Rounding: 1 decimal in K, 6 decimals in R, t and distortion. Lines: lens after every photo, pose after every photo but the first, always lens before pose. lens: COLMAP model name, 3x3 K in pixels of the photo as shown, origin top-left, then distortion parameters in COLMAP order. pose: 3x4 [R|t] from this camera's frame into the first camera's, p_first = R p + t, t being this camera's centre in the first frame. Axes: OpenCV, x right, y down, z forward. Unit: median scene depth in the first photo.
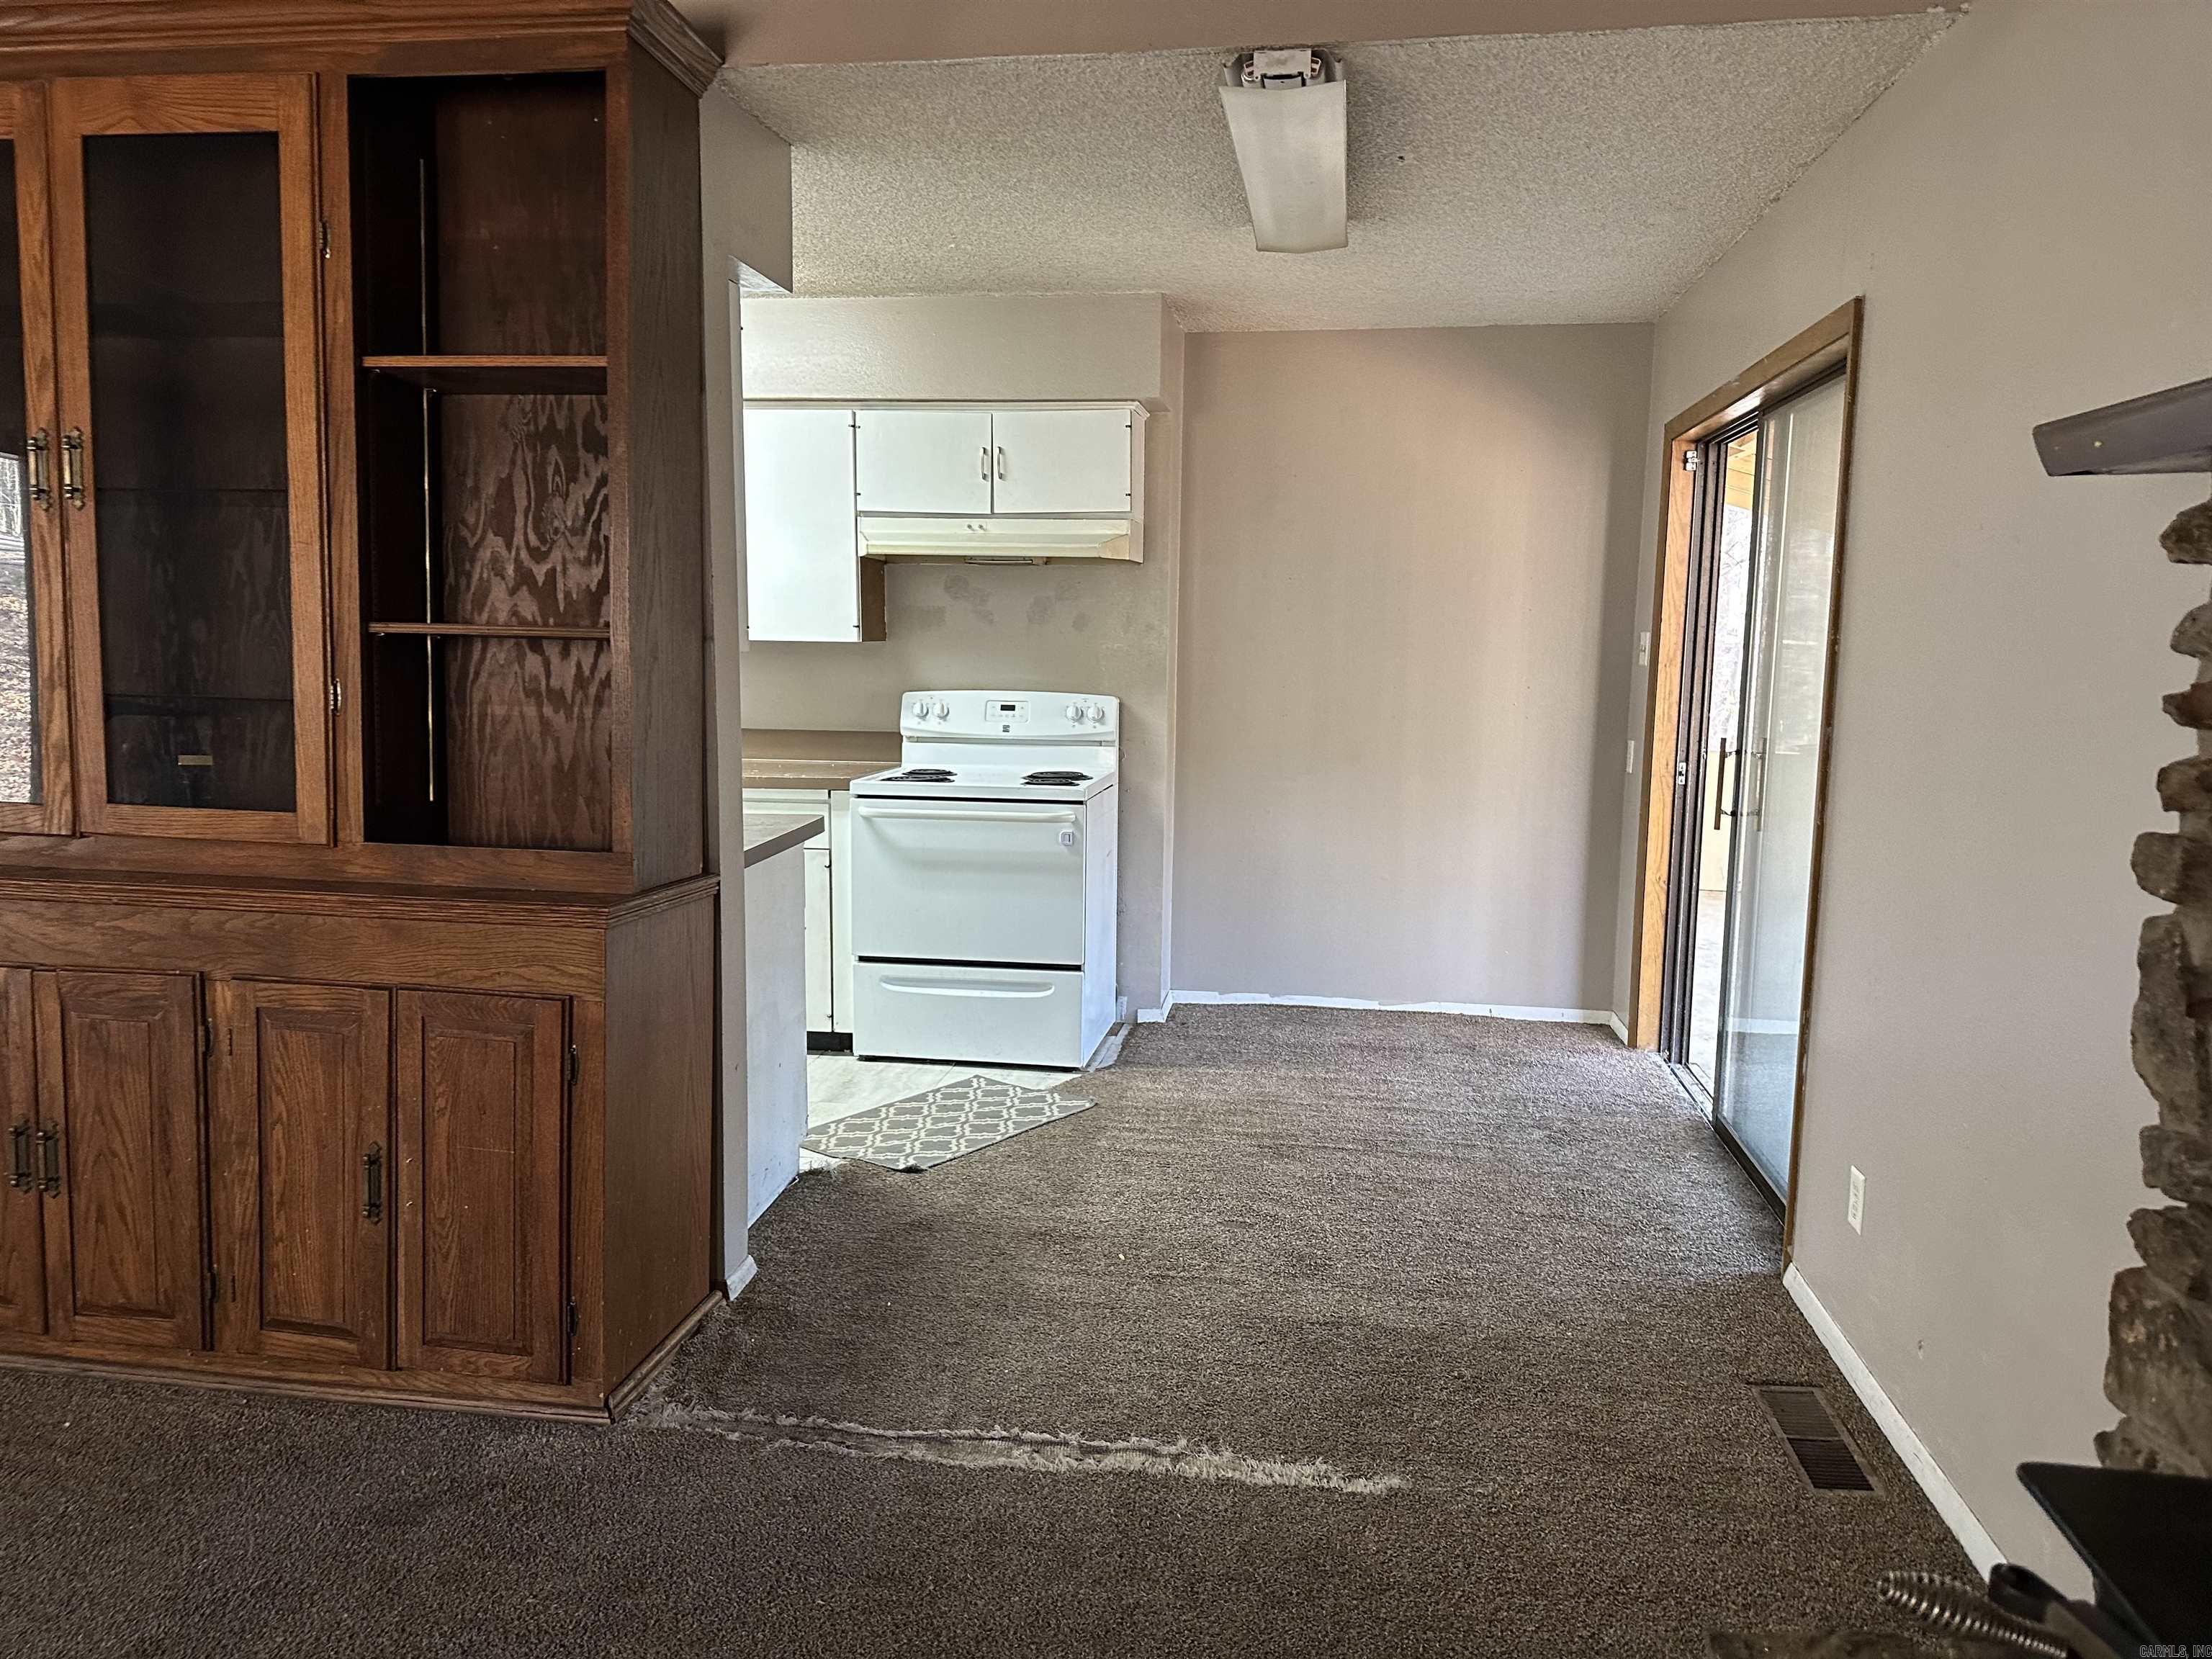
lens RADIAL K [[1565.7, 0, 1108.0], [0, 1565.7, 815.9], [0, 0, 1]] dist [0.034652, -0.052304]
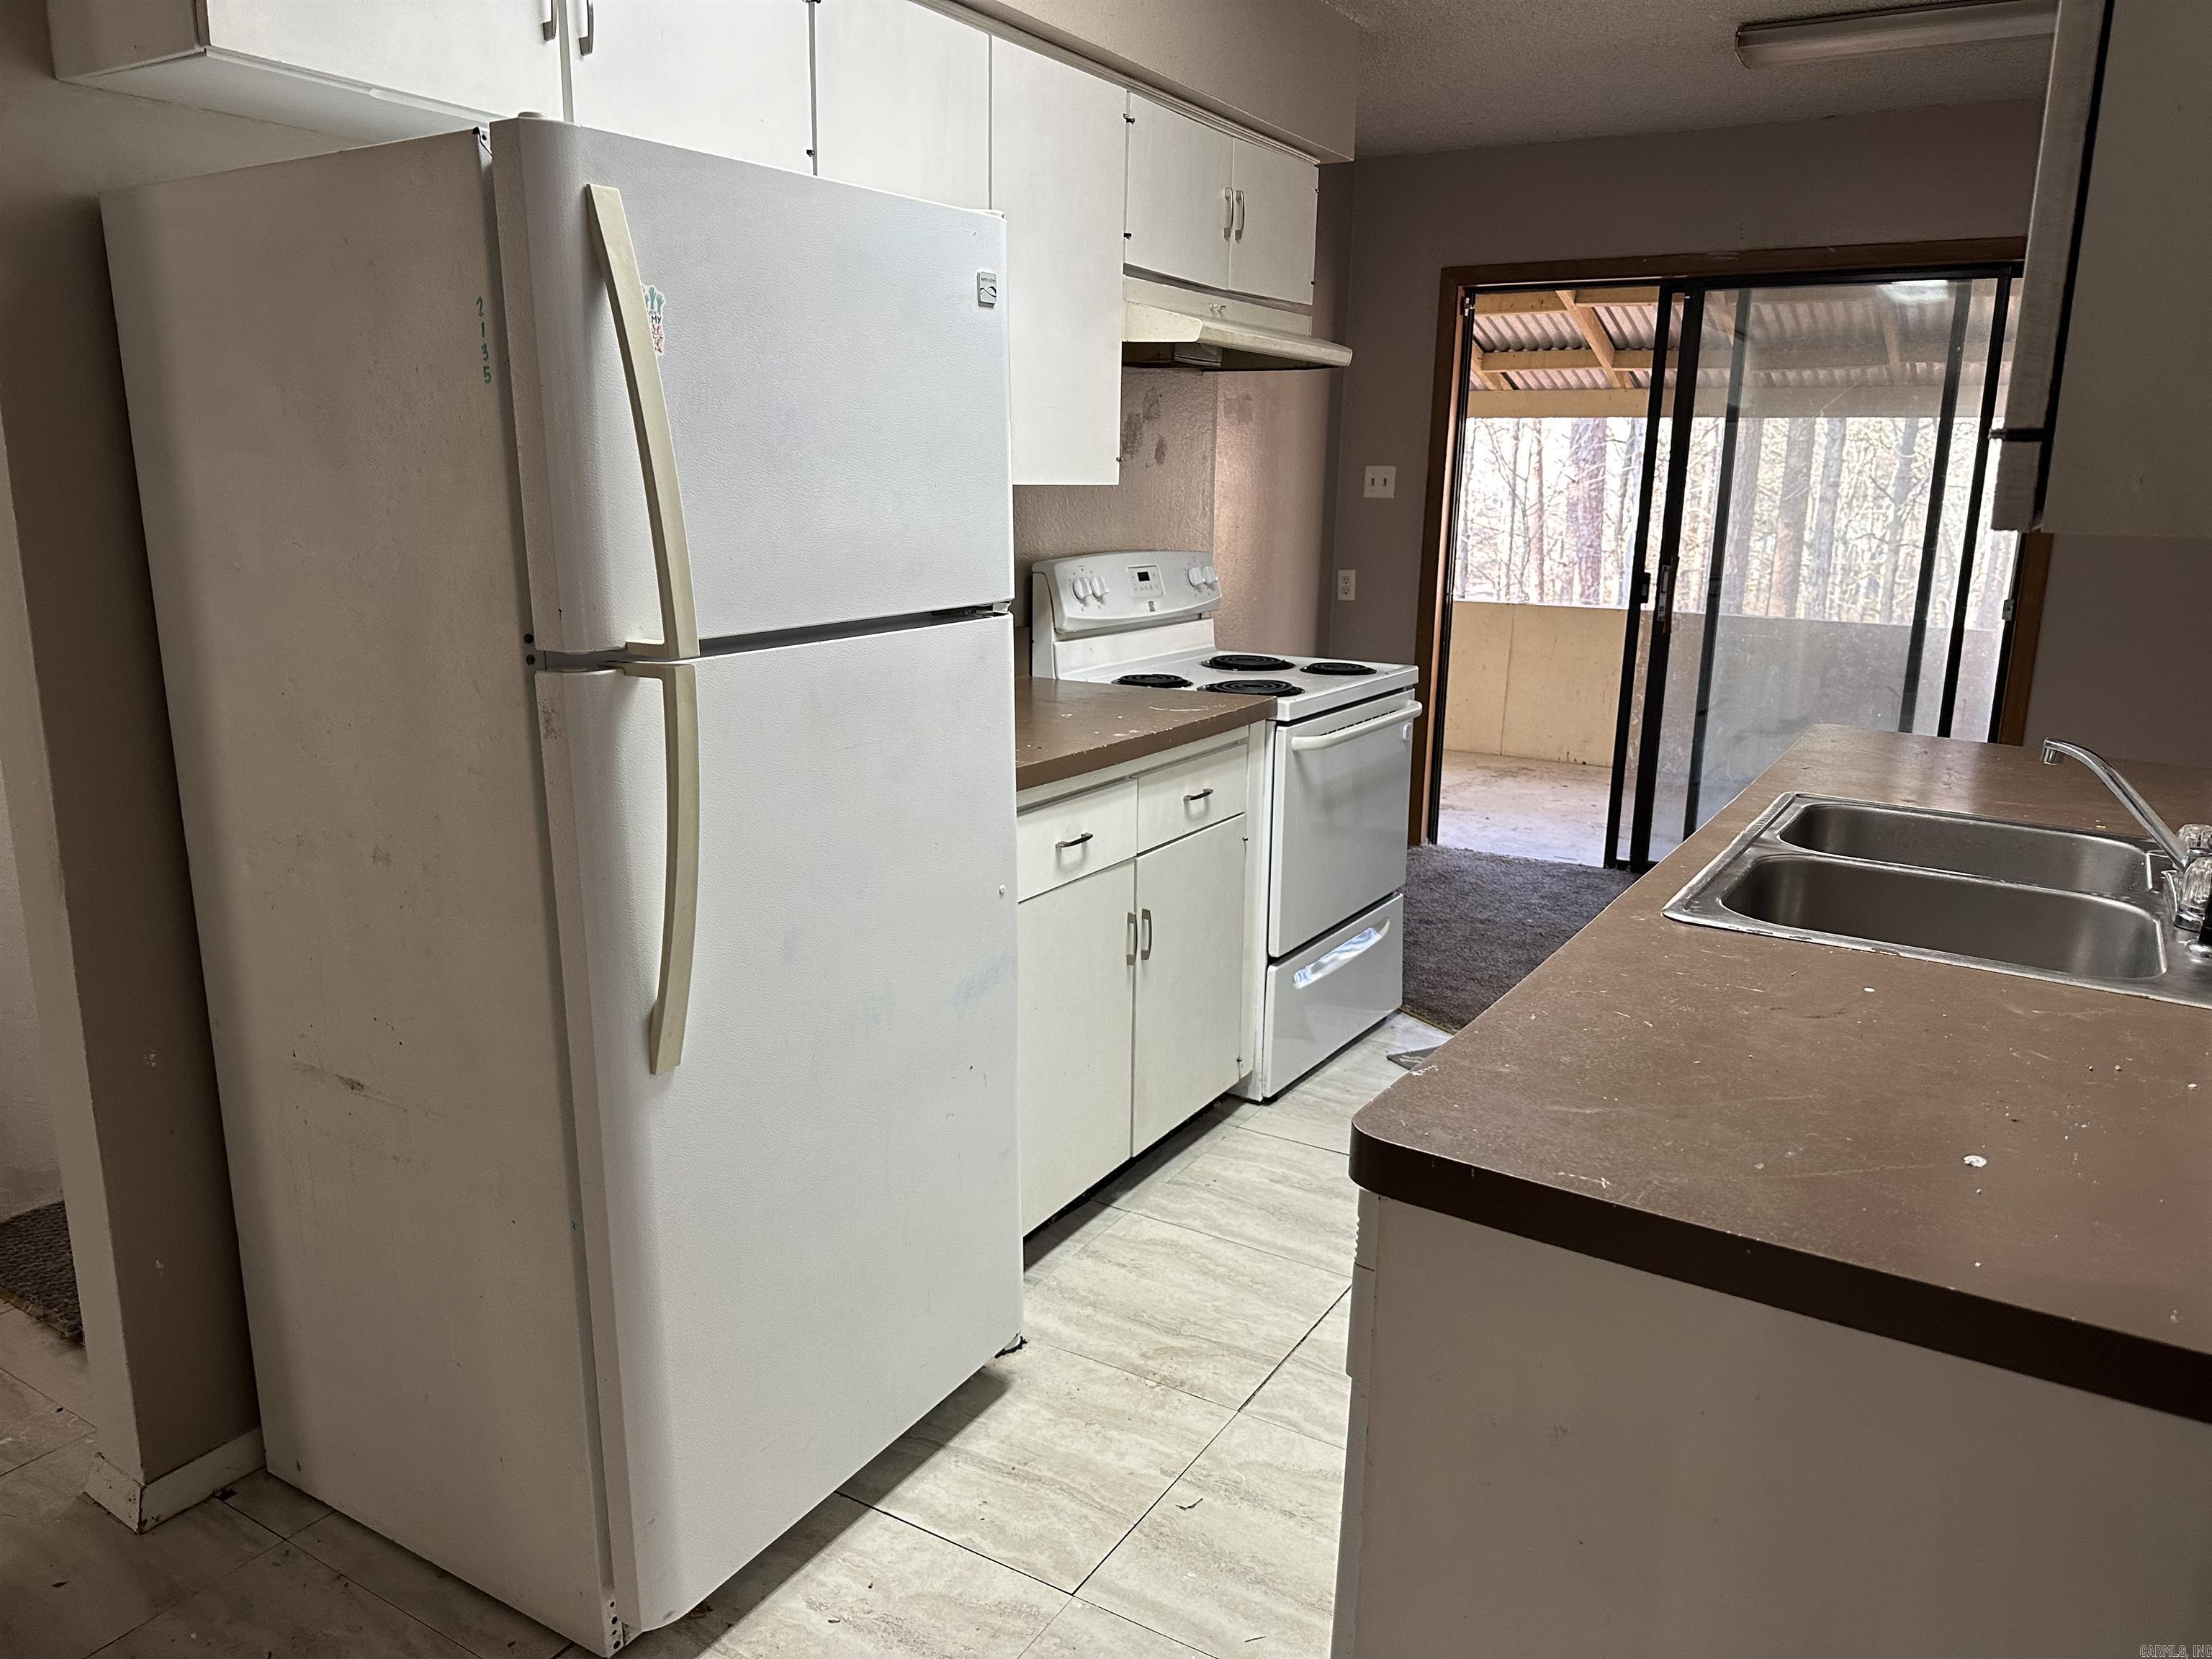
lens RADIAL K [[1565.7, 0, 1093.2], [0, 1565.7, 835.2], [0, 0, 1]] dist [0.034652, -0.052304]
pose [[0.391744, -0.219941, 0.893399, -0.730767], [0.085722, 0.975509, 0.202568, -0.100427], [-0.916072, -0.002771, 0.401004, 0.739189]]
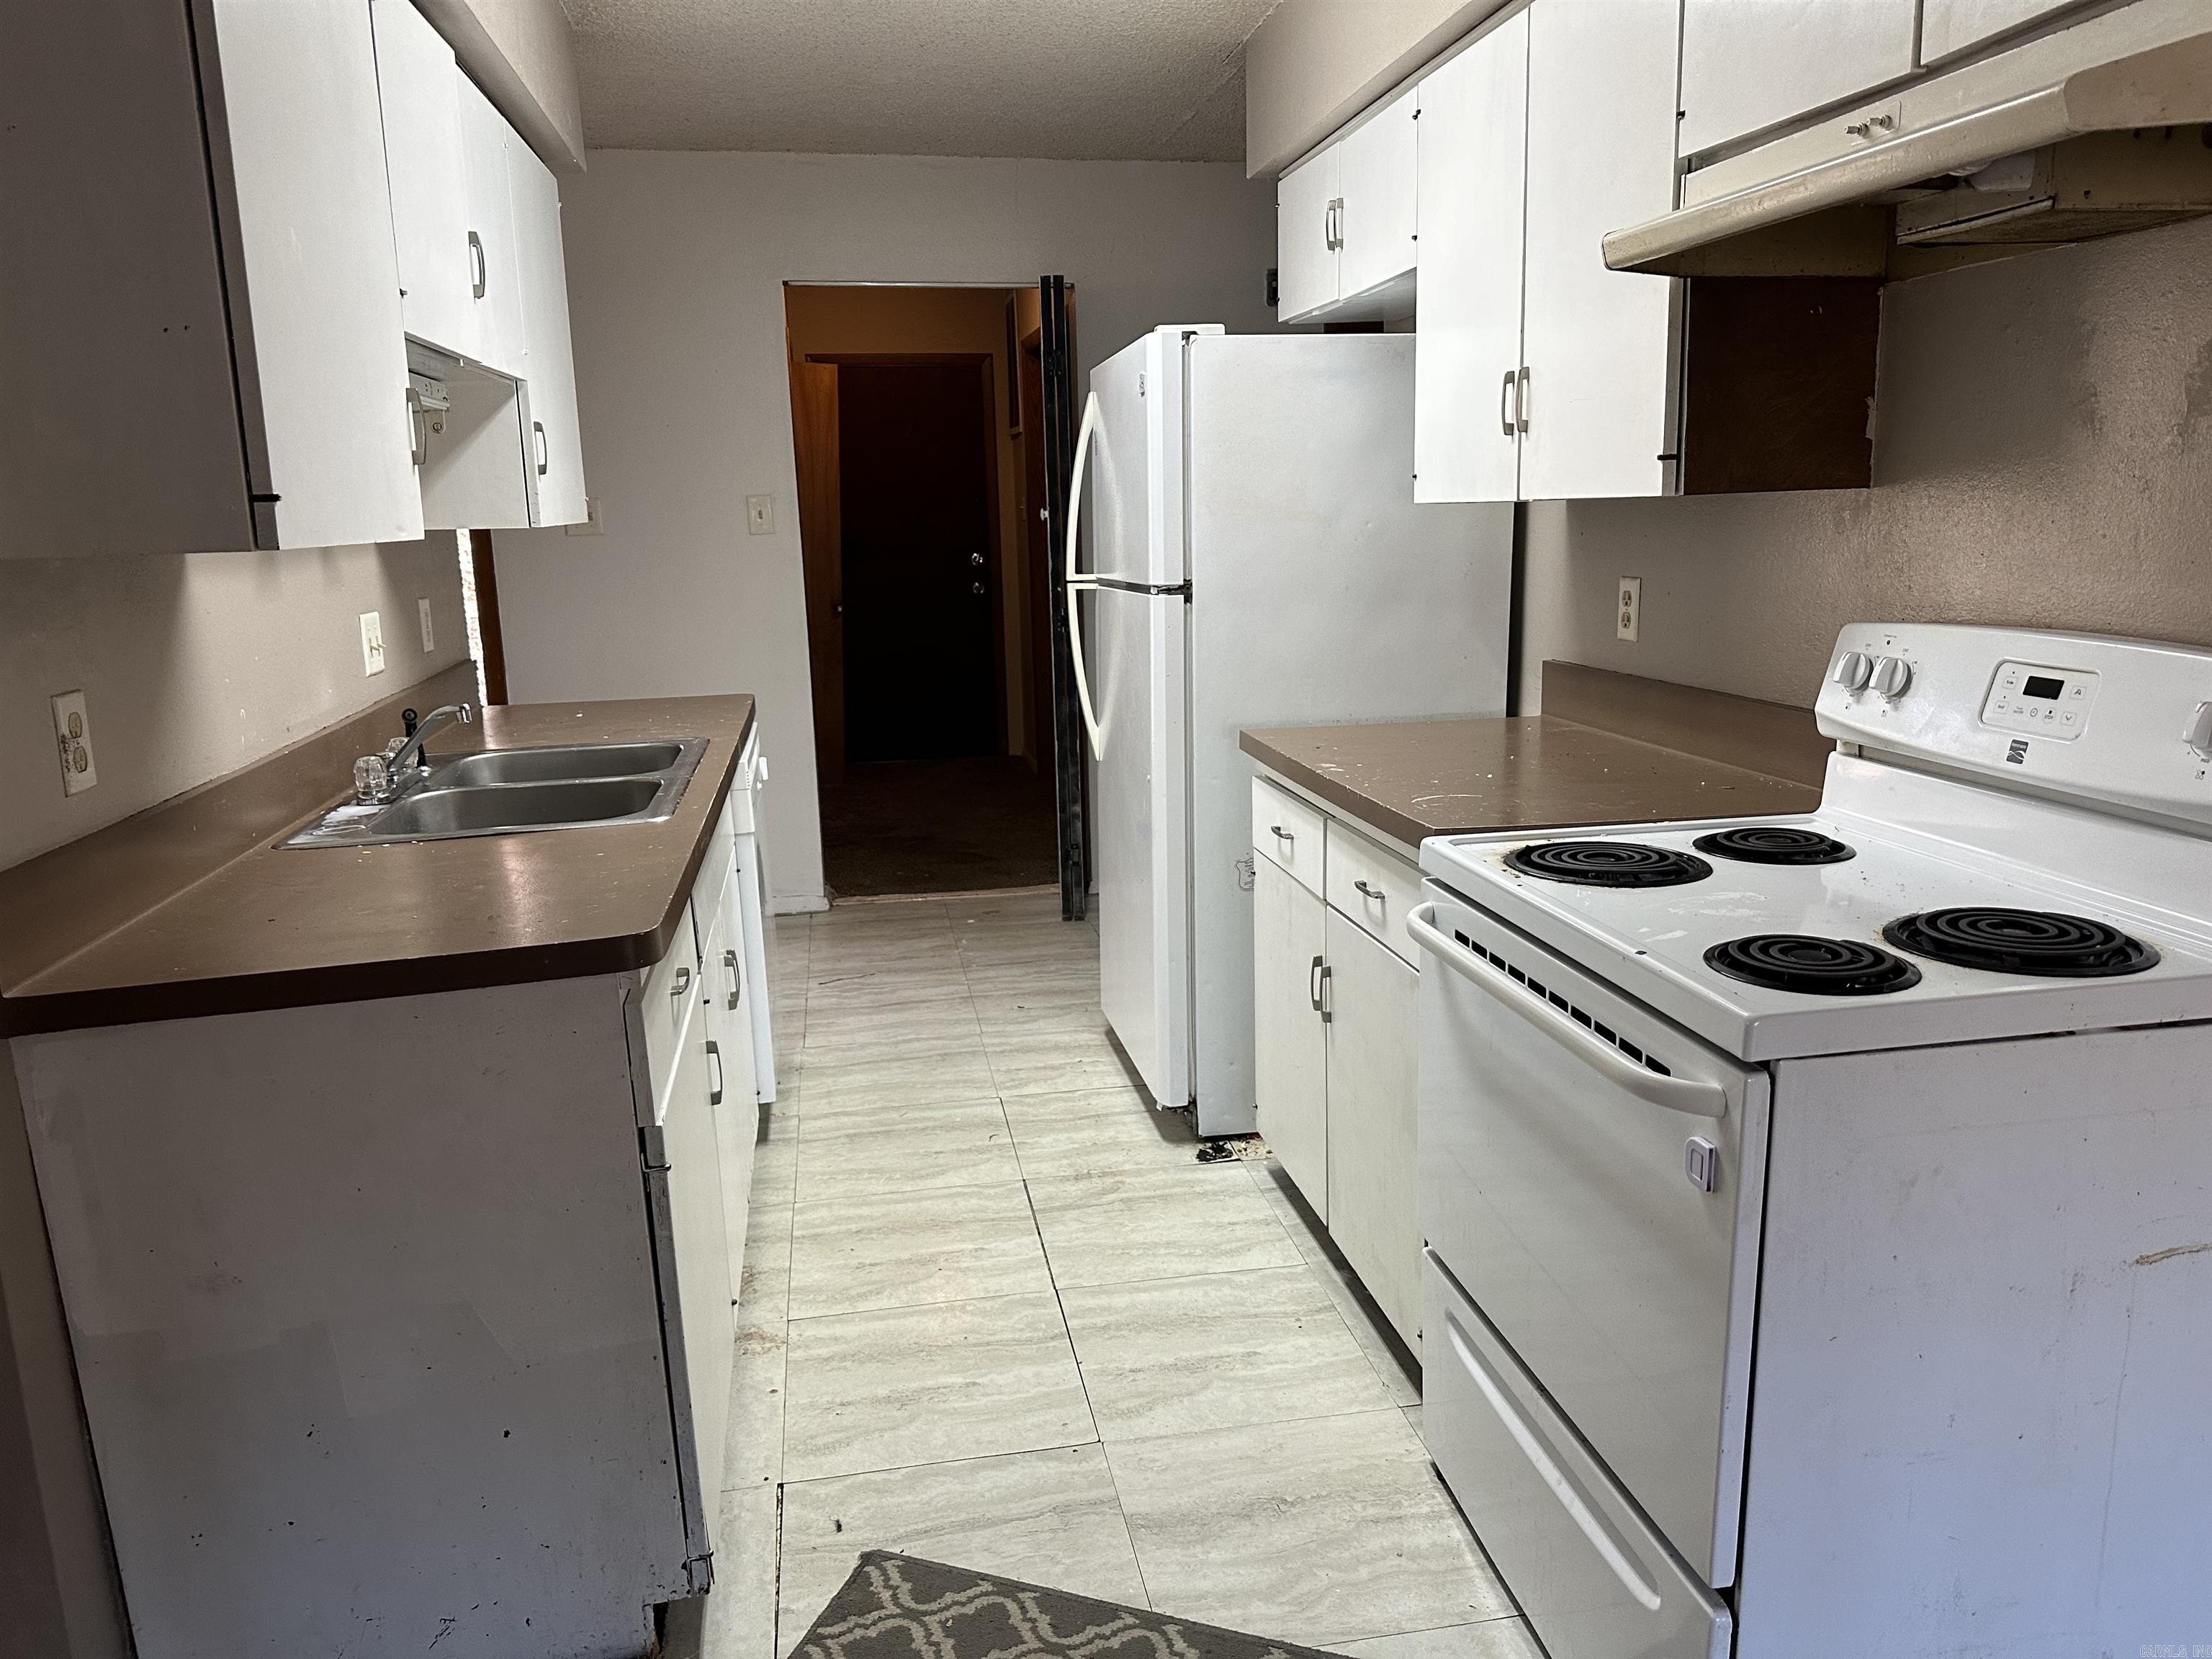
lens RADIAL K [[1565.7, 0, 1094.3], [0, 1565.7, 827.3], [0, 0, 1]] dist [0.034652, -0.052304]
pose [[0.300052, 0.164448, -0.939641, 0.186957], [-0.065671, 0.986253, 0.151635, -0.077053], [0.951660, 0.016209, 0.306726, 0.717110]]
